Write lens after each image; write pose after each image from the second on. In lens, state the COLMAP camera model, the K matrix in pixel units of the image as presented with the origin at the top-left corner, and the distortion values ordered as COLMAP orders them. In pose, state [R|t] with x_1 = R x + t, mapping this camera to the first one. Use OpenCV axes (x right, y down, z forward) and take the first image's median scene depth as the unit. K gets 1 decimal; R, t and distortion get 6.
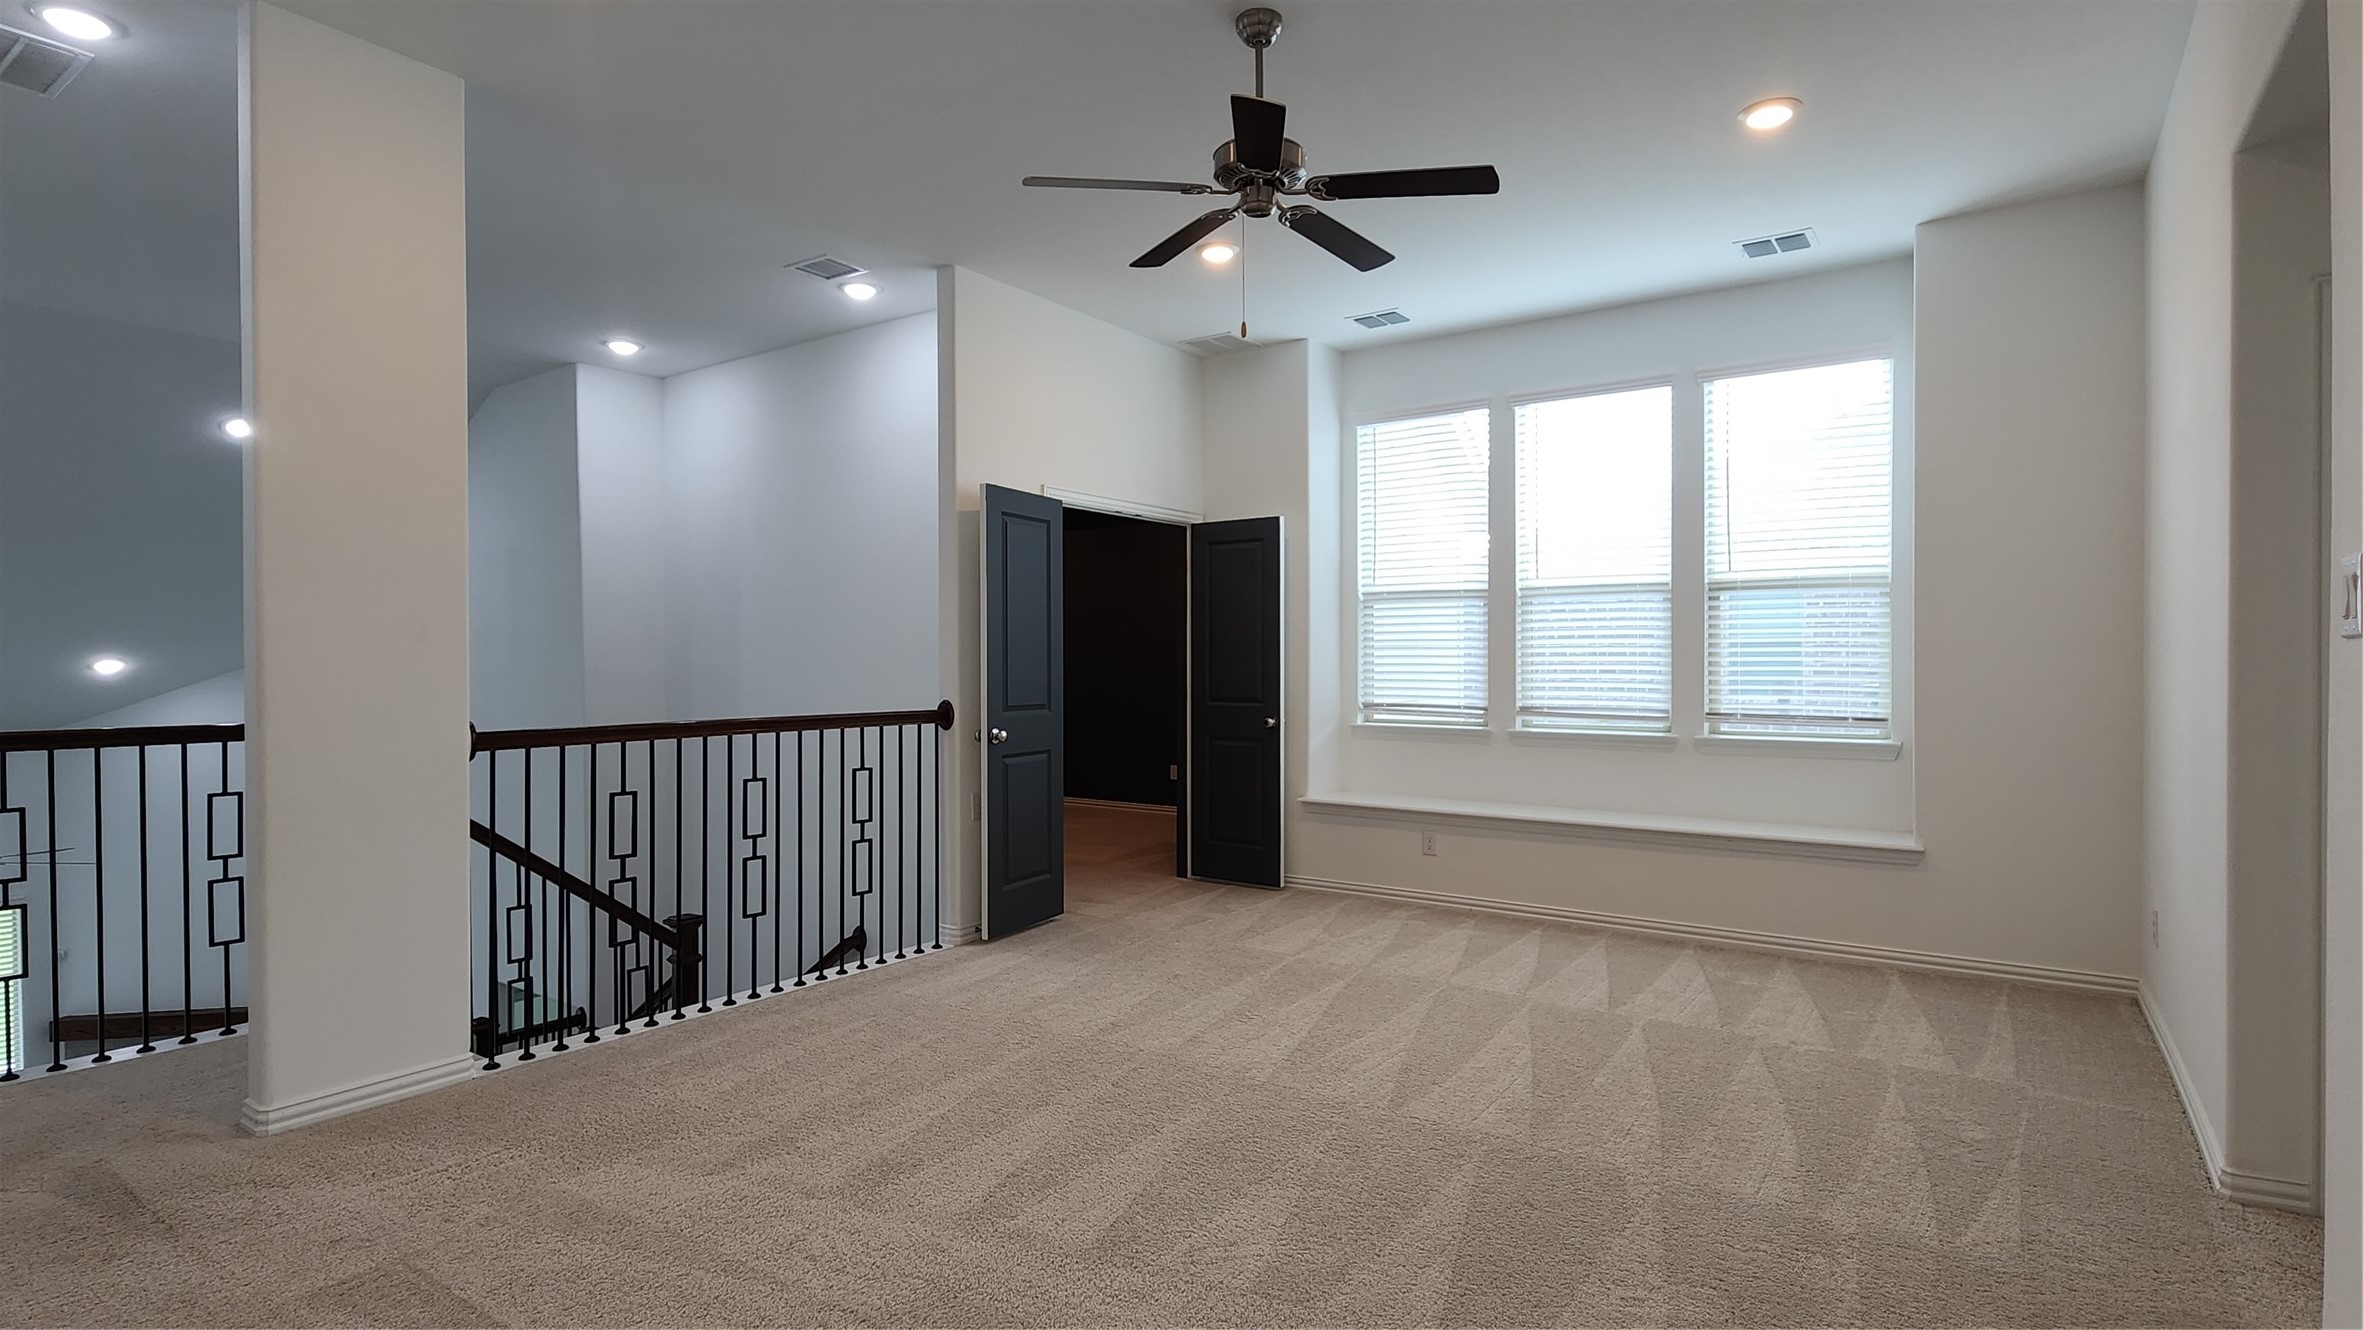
lens RADIAL K [[1159.8, 0, 1186.9], [0, 1159.8, 672.8], [0, 0, 1]] dist [0.005115, -0.001385]
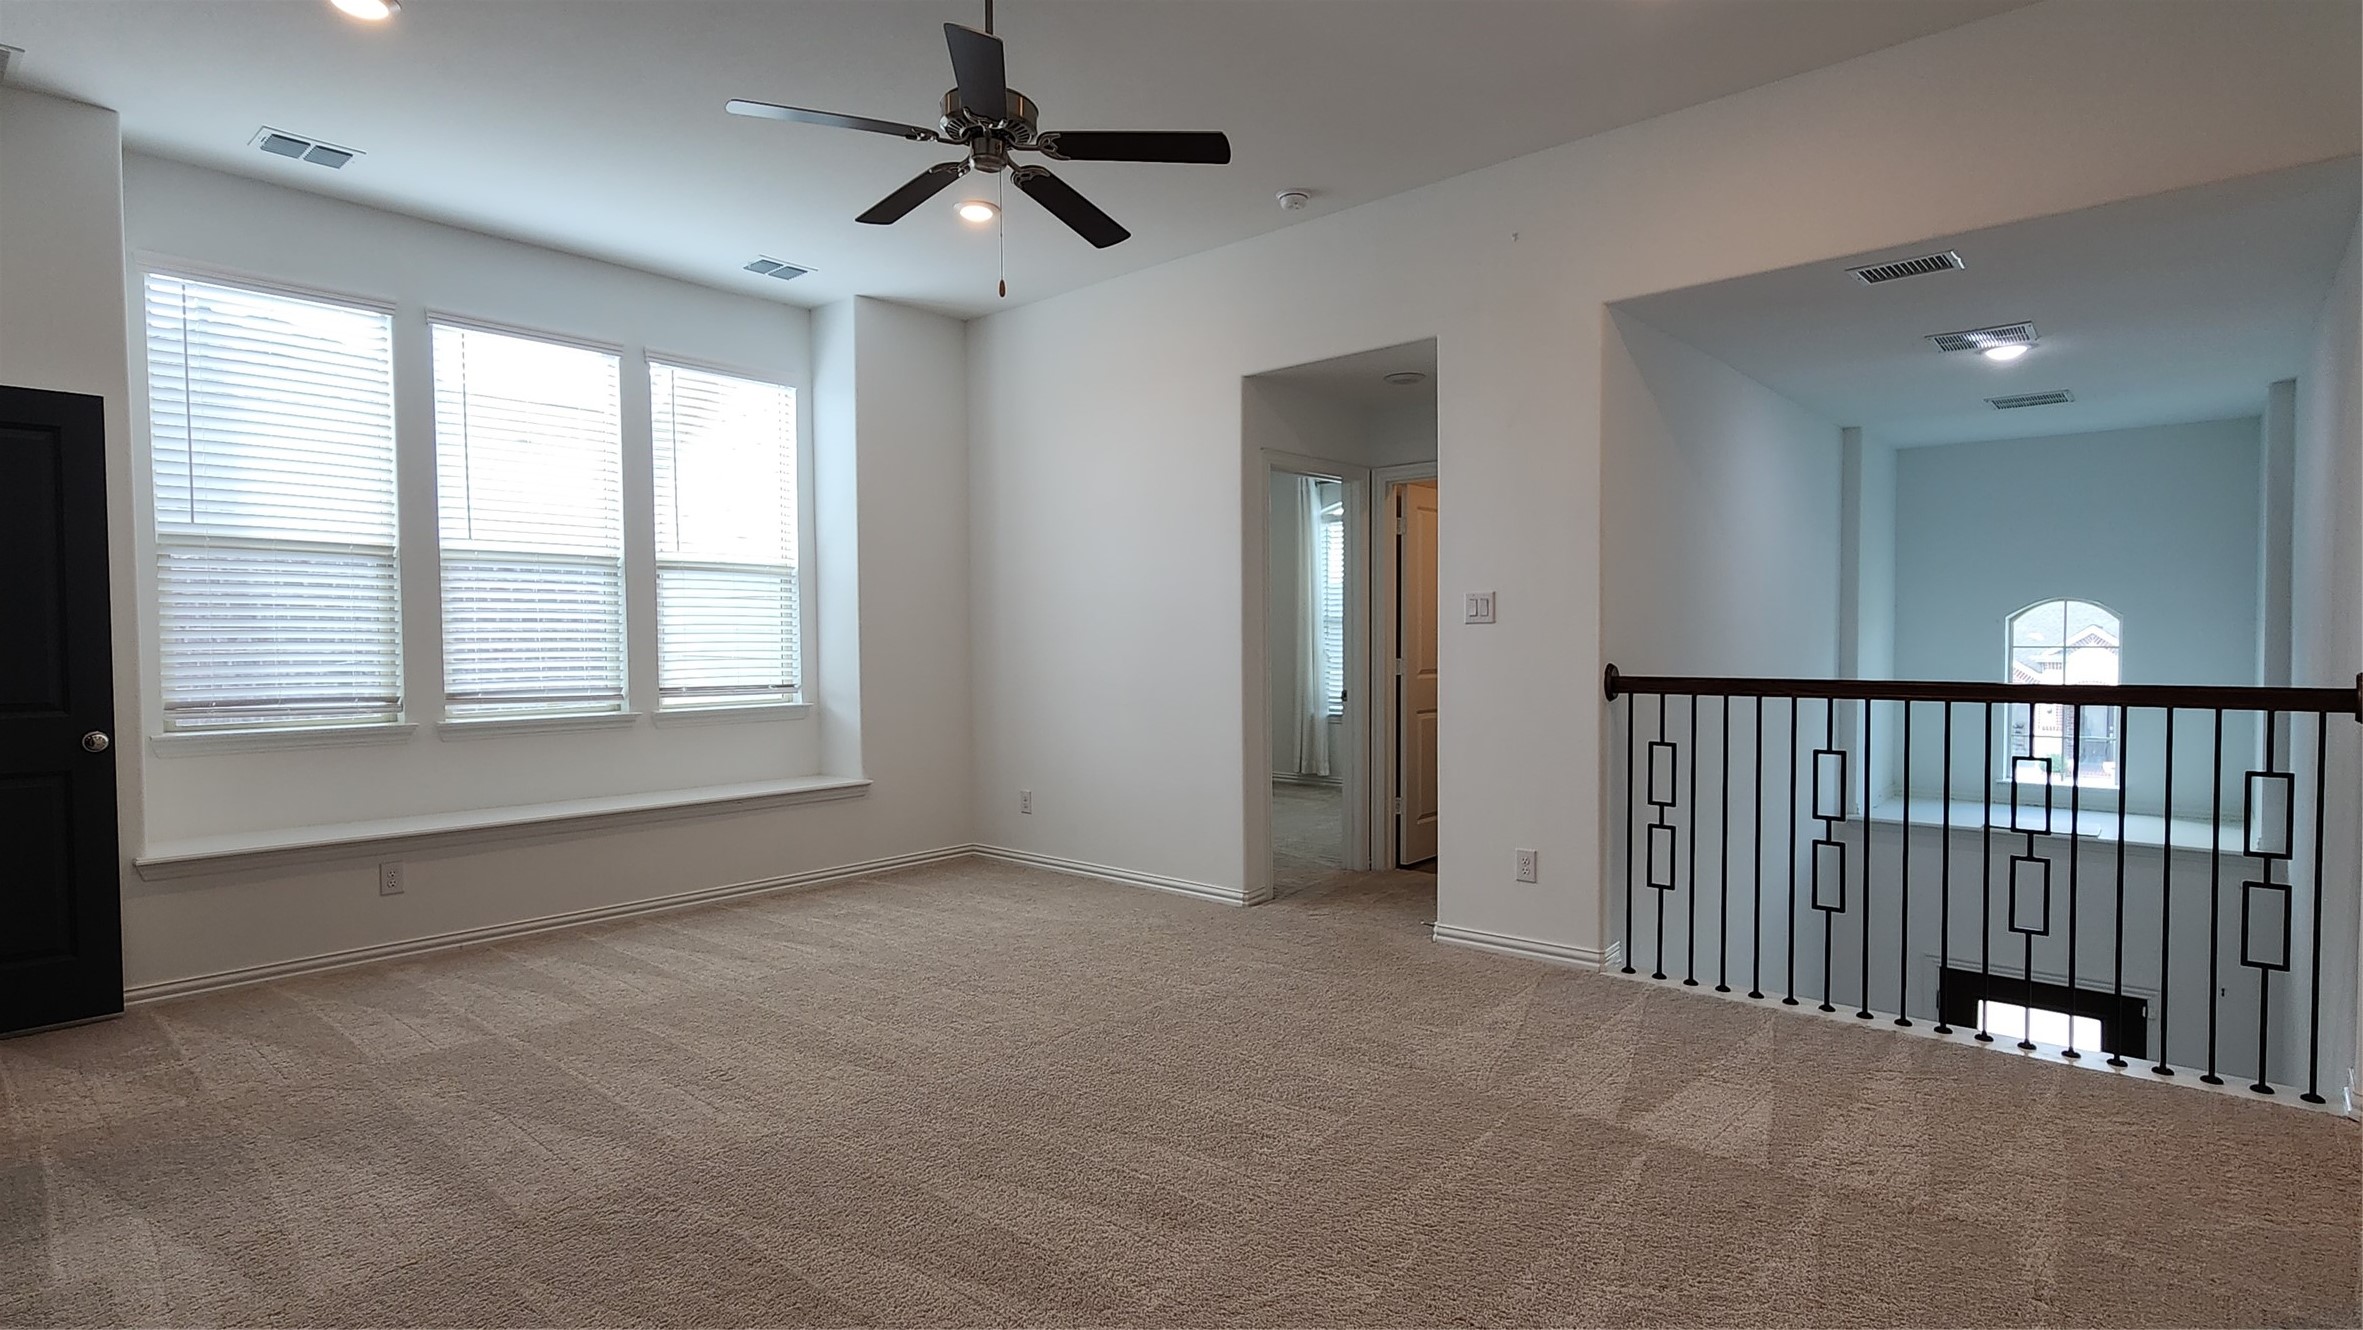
lens RADIAL K [[1159.8, 0, 1186.9], [0, 1159.8, 672.8], [0, 0, 1]] dist [0.005115, -0.001385]
pose [[0.099029, -0.033310, 0.994527, -0.517934], [0.010415, 0.999420, 0.032437, -0.007578], [-0.995030, 0.007146, 0.099318, 0.428625]]
